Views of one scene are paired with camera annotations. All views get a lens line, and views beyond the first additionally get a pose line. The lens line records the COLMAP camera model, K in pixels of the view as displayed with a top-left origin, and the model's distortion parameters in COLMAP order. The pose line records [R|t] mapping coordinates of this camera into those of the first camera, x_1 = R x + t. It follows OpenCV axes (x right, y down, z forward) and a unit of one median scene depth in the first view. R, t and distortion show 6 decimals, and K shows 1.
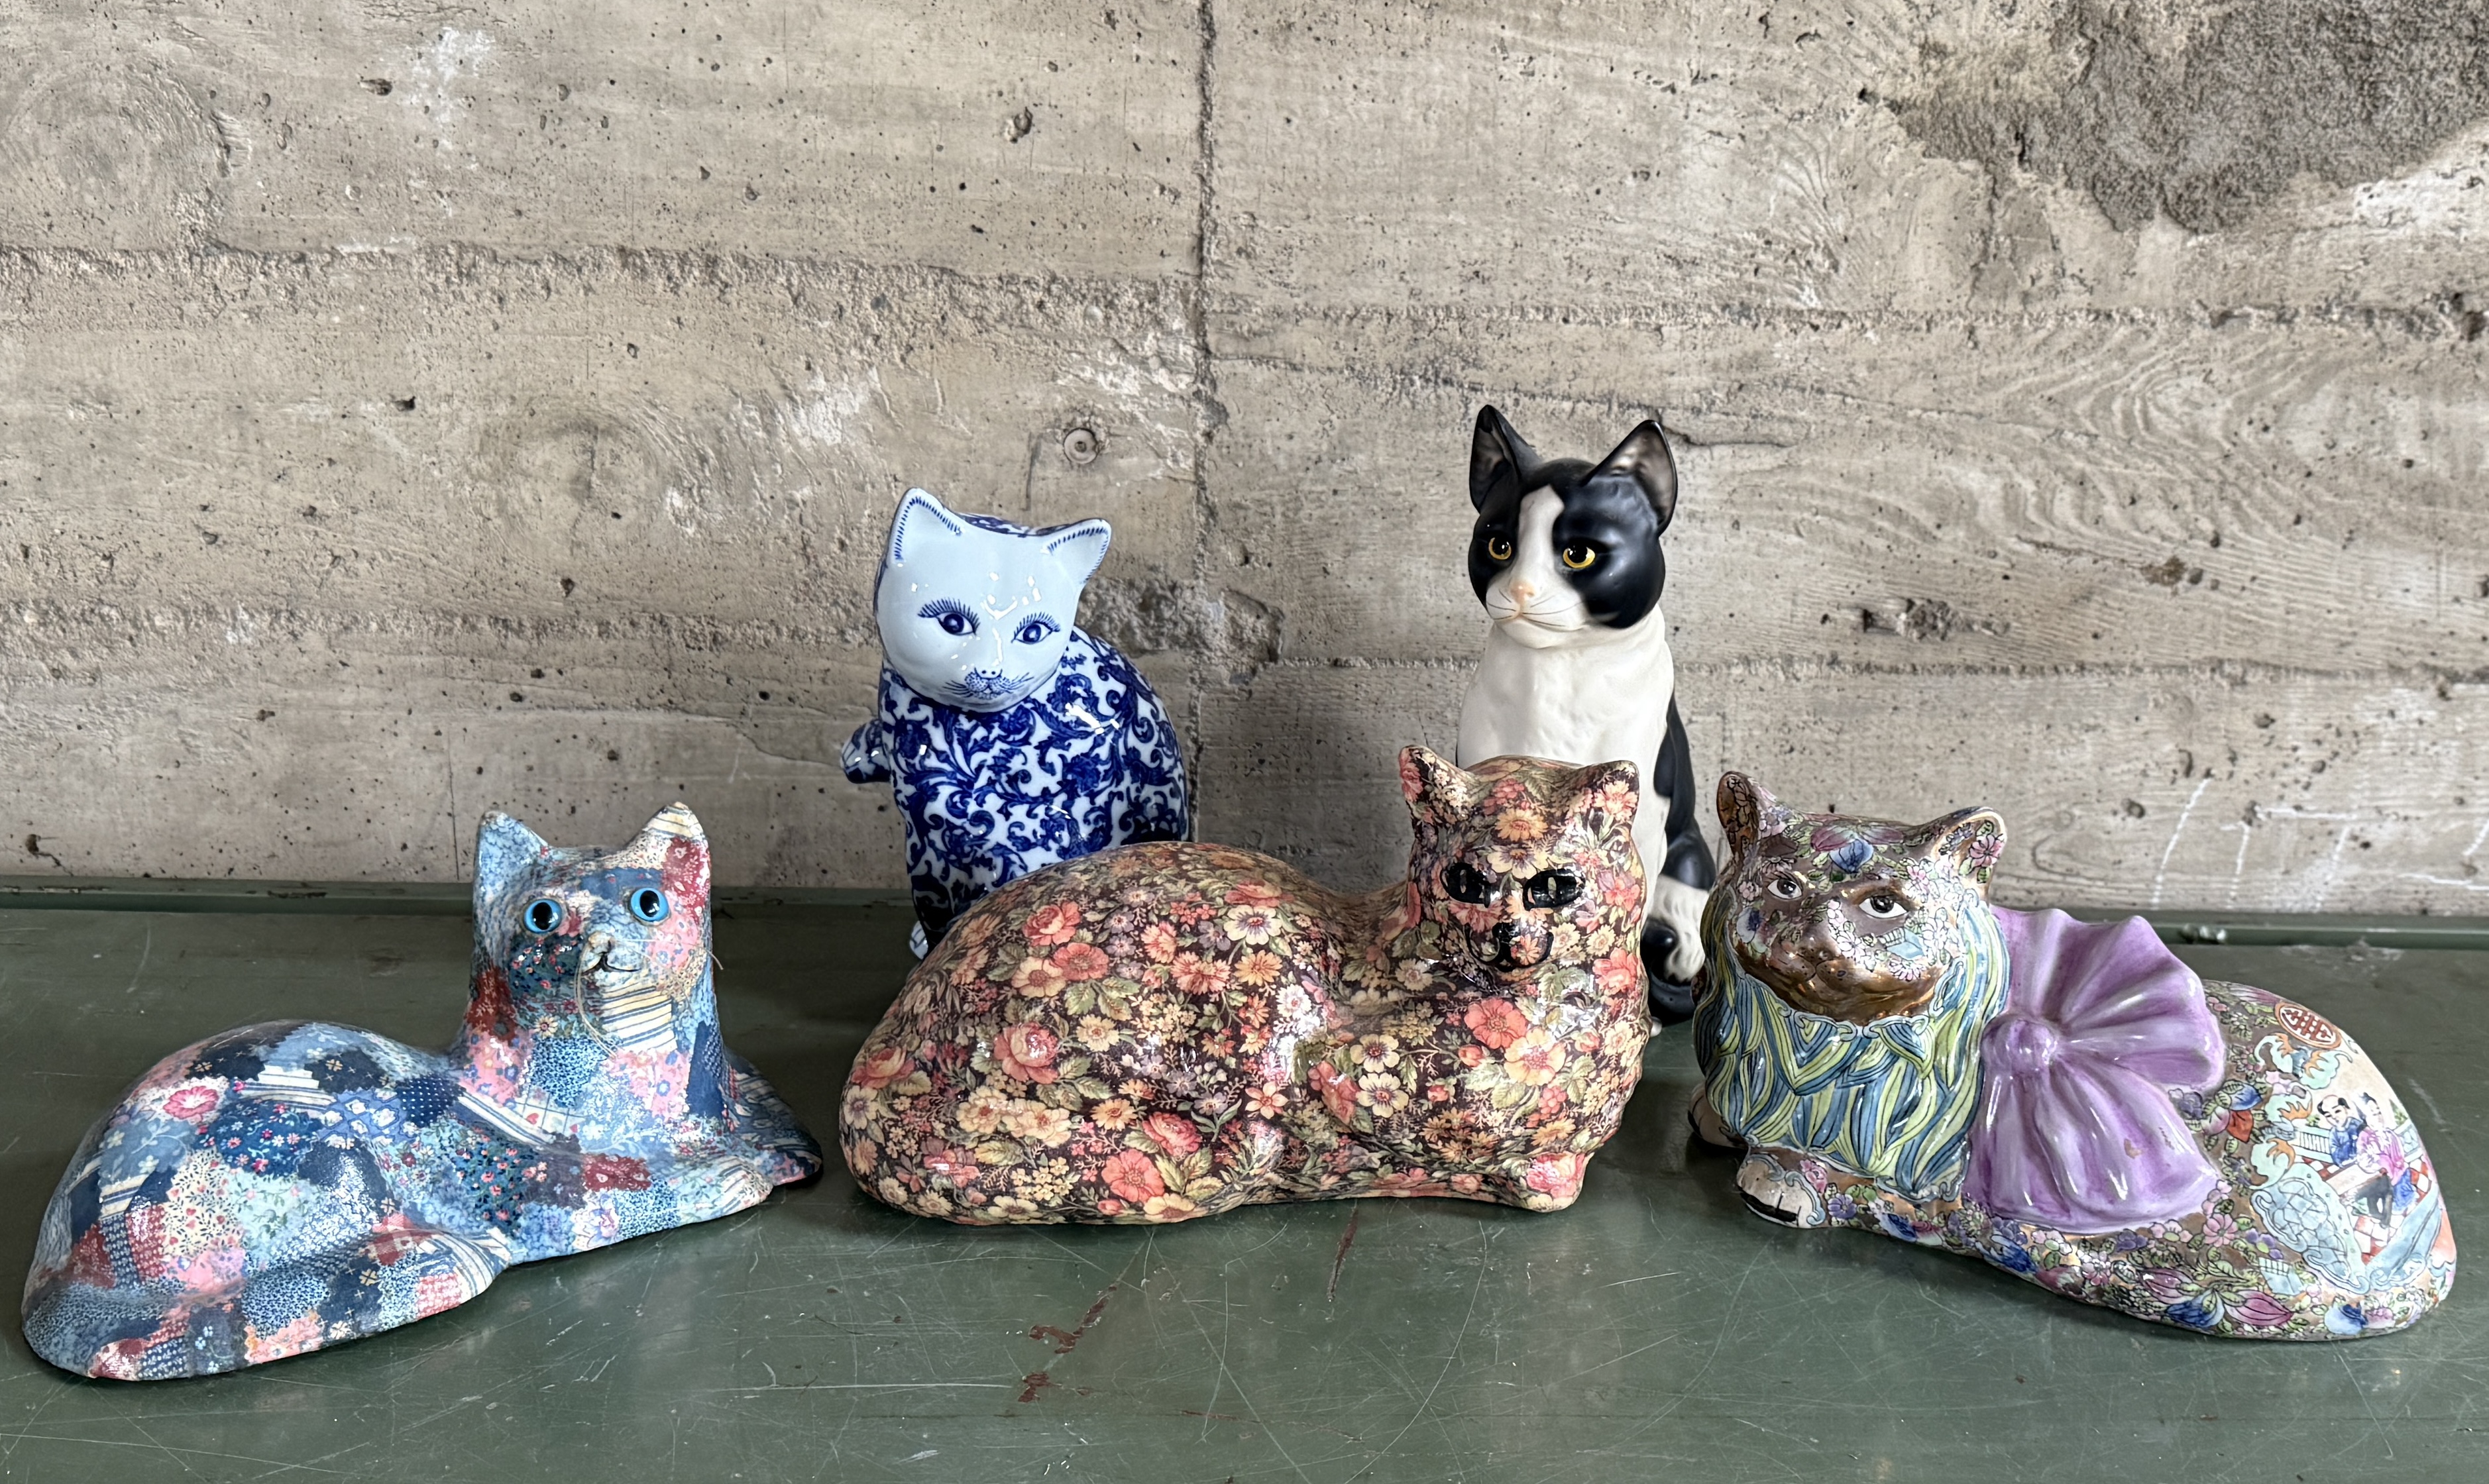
lens RADIAL K [[2606.5, 0, 1343.1], [0, 2606.5, 757.3], [0, 0, 1]] dist [0.179769, -0.424438]
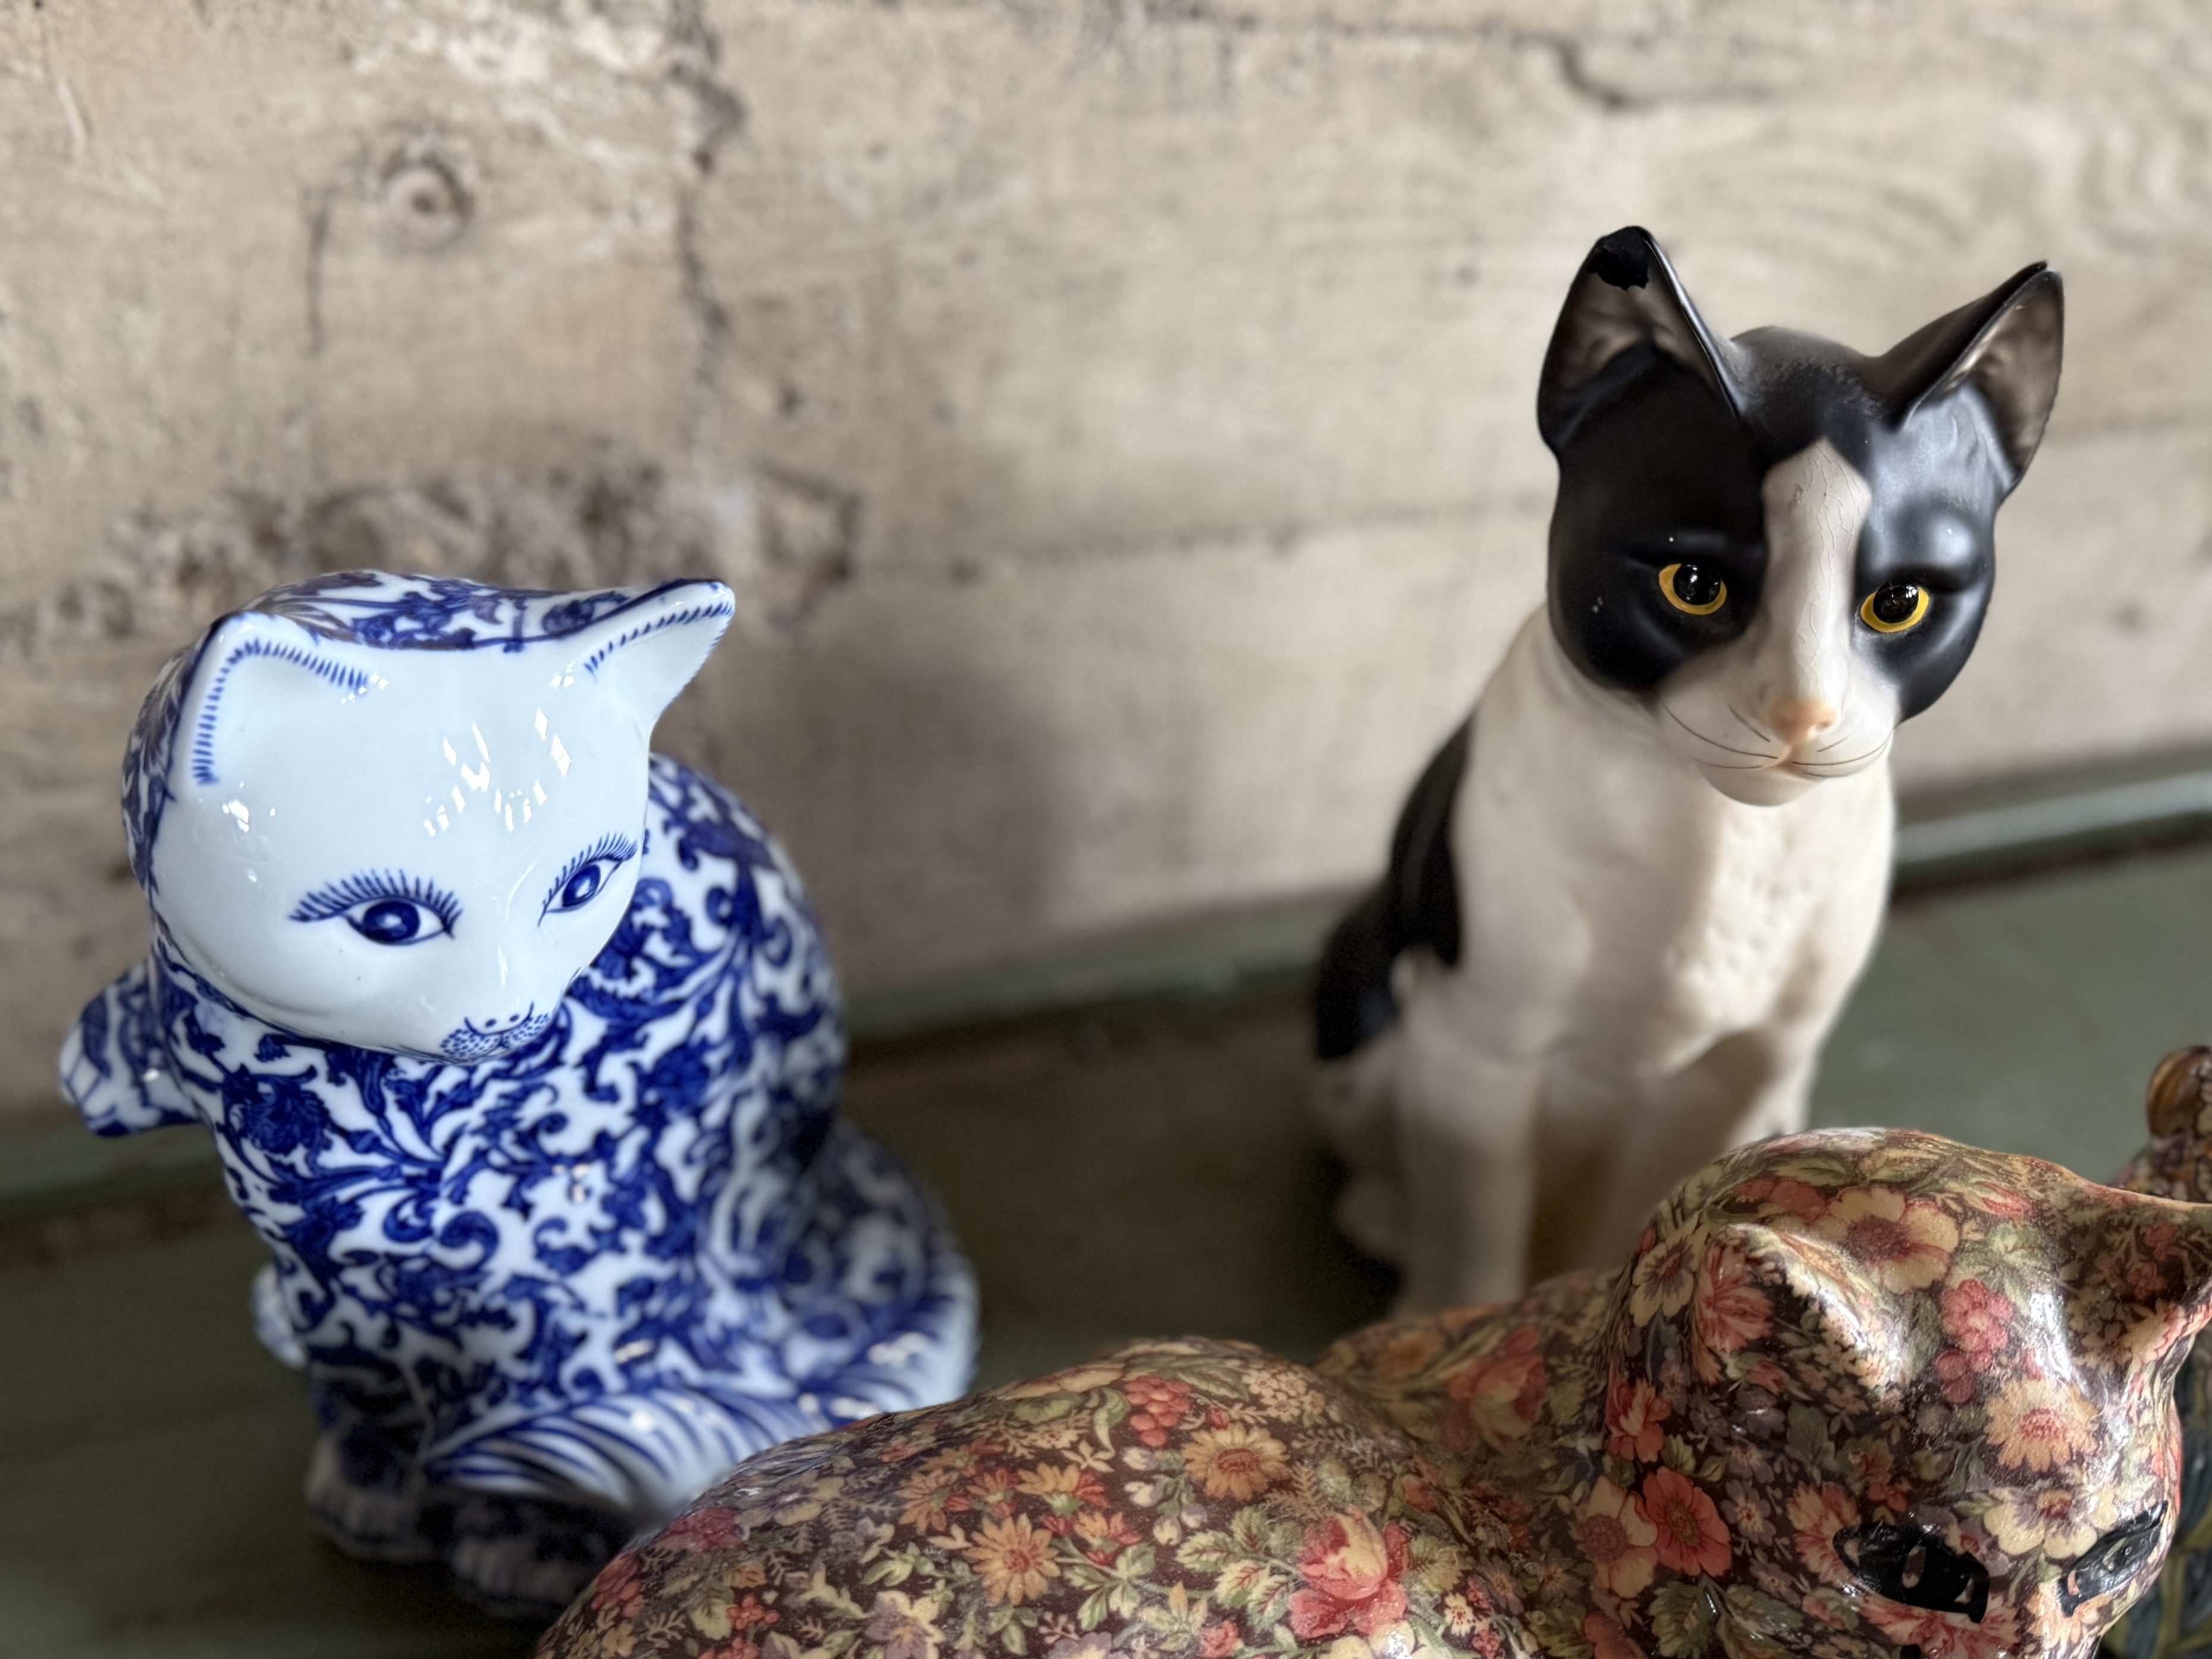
lens RADIAL K [[2353.8, 0, 1105.1], [0, 2353.8, 869.7], [0, 0, 1]] dist [0.202454, -0.485996]
pose [[0.942181, -0.163053, 0.292759, -0.166450], [0.052550, 0.934721, 0.351474, -0.194215], [-0.330958, -0.315768, 0.889246, 0.719029]]
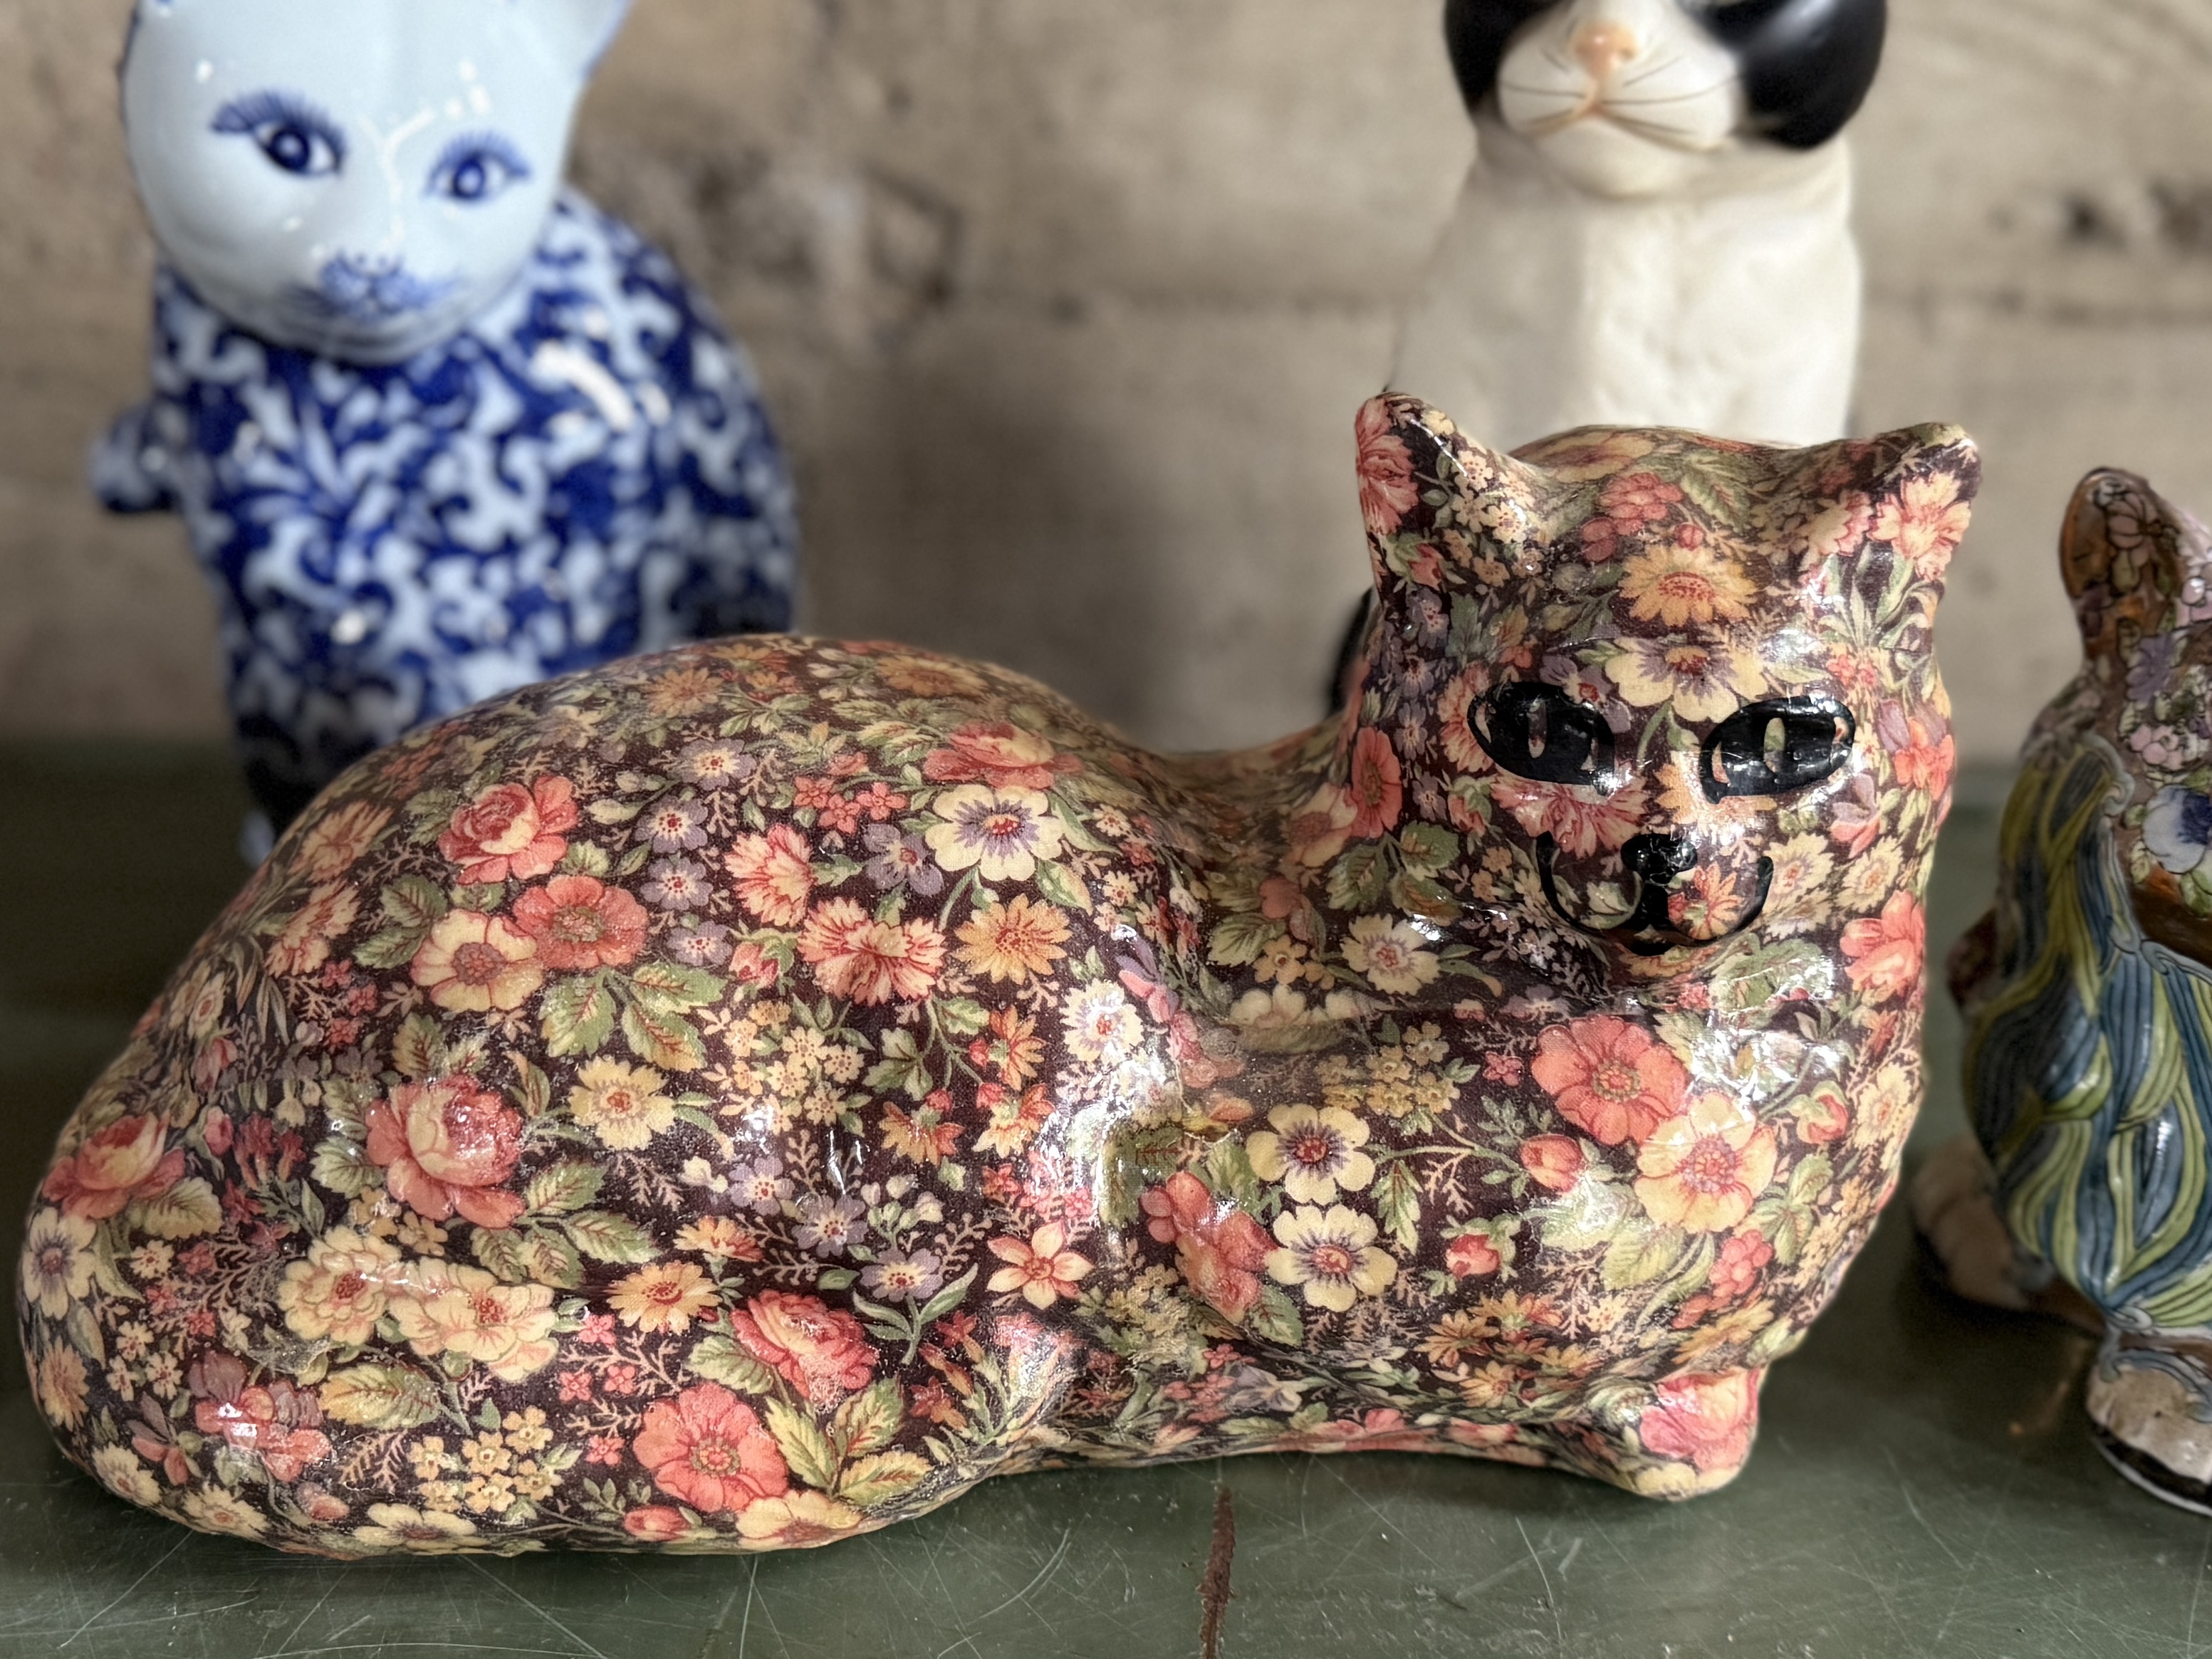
lens RADIAL K [[2823.2, 0, 926.3], [0, 2823.2, 736.3], [0, 0, 1]] dist [0.173857, -0.389491]
pose [[0.999890, -0.001264, 0.014795, -0.052310], [0.000424, 0.998397, 0.056606, 0.023639], [-0.014842, -0.056593, 0.998287, 0.555325]]
